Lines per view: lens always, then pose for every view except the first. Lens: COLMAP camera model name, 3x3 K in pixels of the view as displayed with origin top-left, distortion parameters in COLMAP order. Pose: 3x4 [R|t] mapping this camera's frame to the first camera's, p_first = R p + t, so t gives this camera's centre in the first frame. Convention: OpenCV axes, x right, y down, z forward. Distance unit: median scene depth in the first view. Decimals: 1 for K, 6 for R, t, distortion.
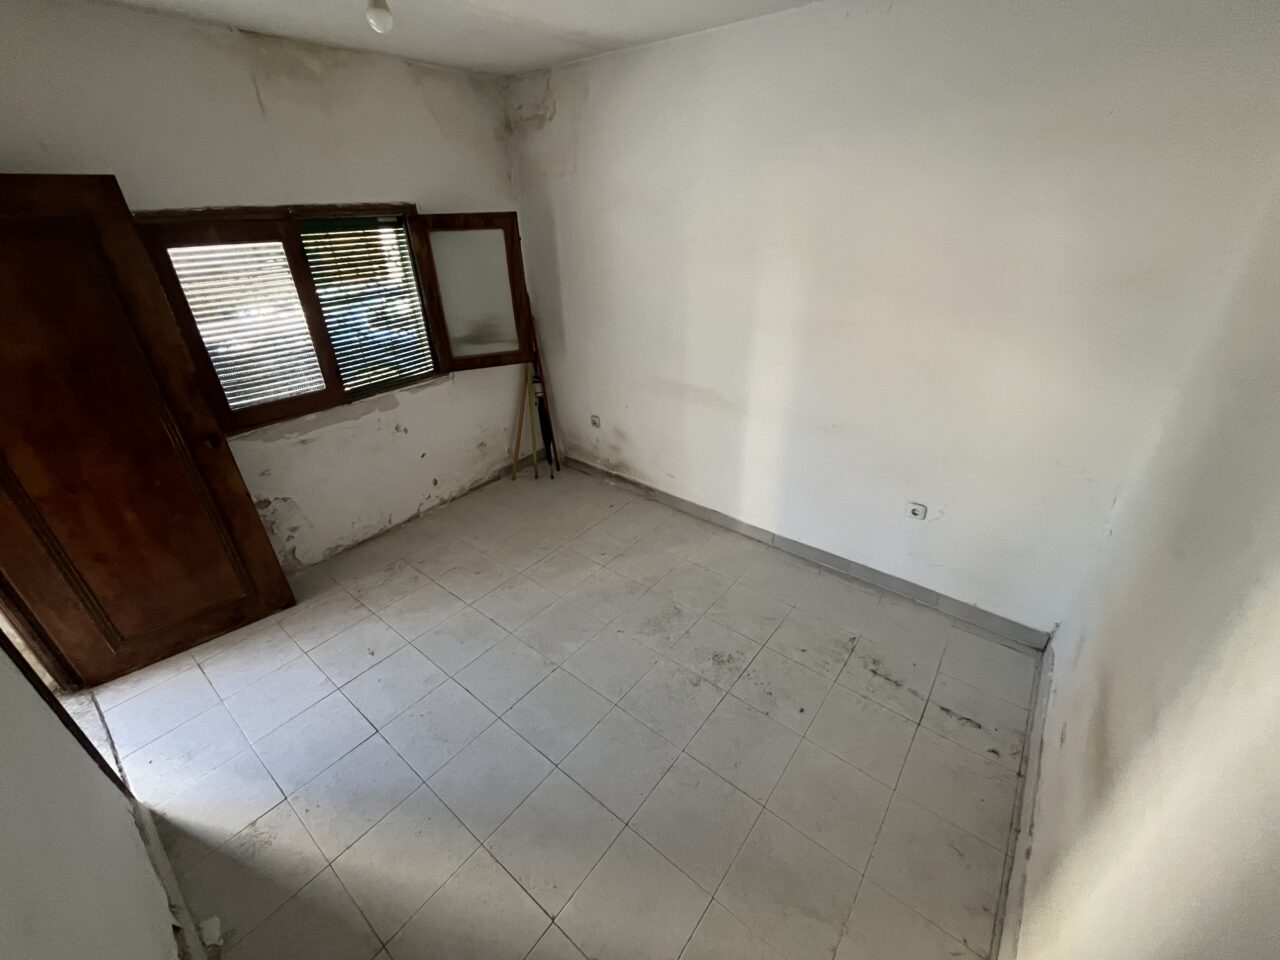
lens RADIAL K [[519.2, 0, 635.9], [0, 519.2, 480.9], [0, 0, 1]] dist [0.000576, -0.000749]
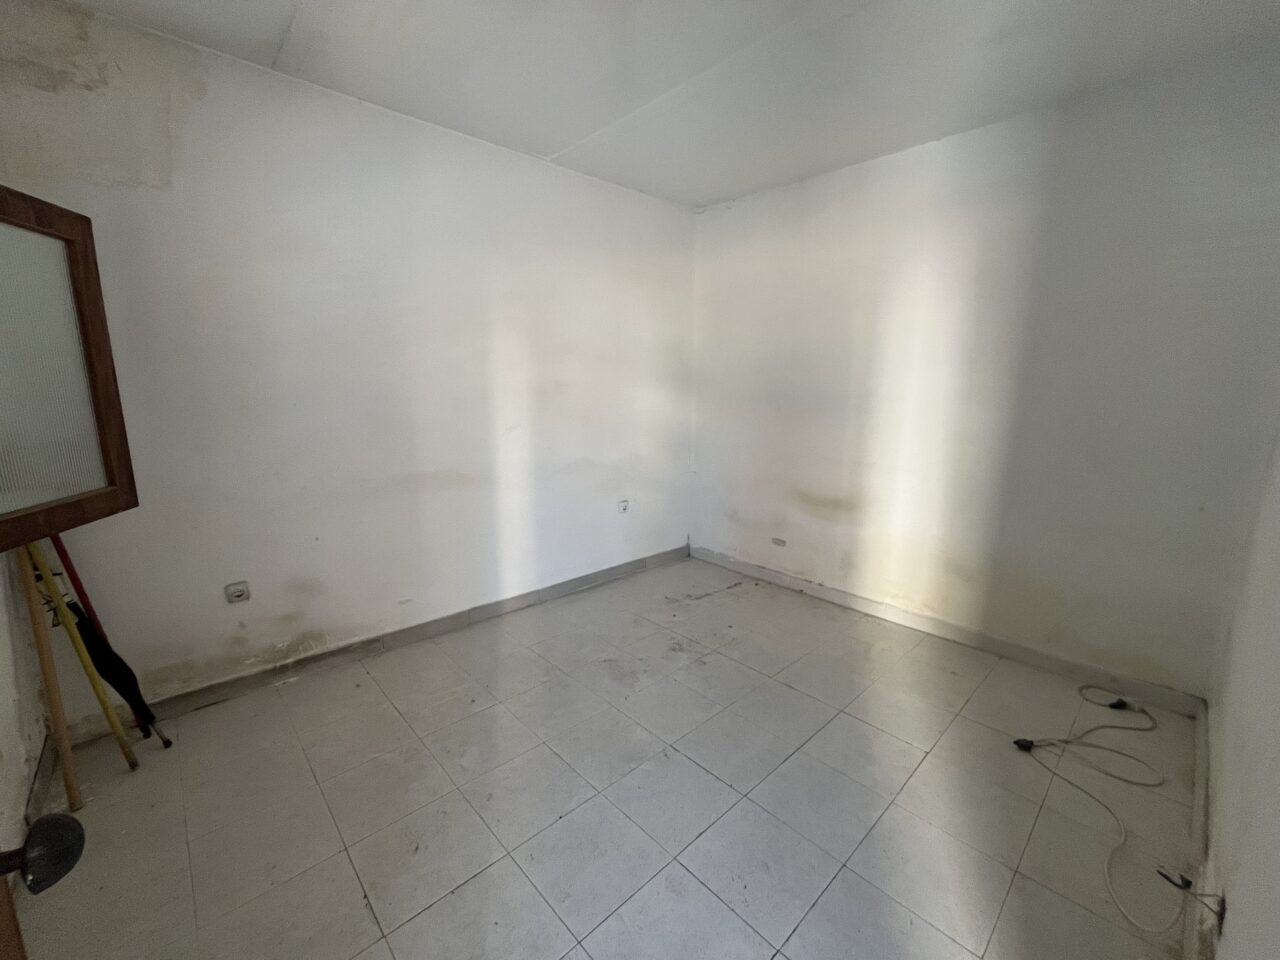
lens RADIAL K [[519.2, 0, 636.0], [0, 519.2, 482.9], [0, 0, 1]] dist [0.000576, -0.000749]
pose [[0.149913, -0.164363, 0.974941, -0.645995], [0.454293, 0.887277, 0.079729, -0.077459], [-0.878148, 0.430957, 0.207684, 0.498575]]
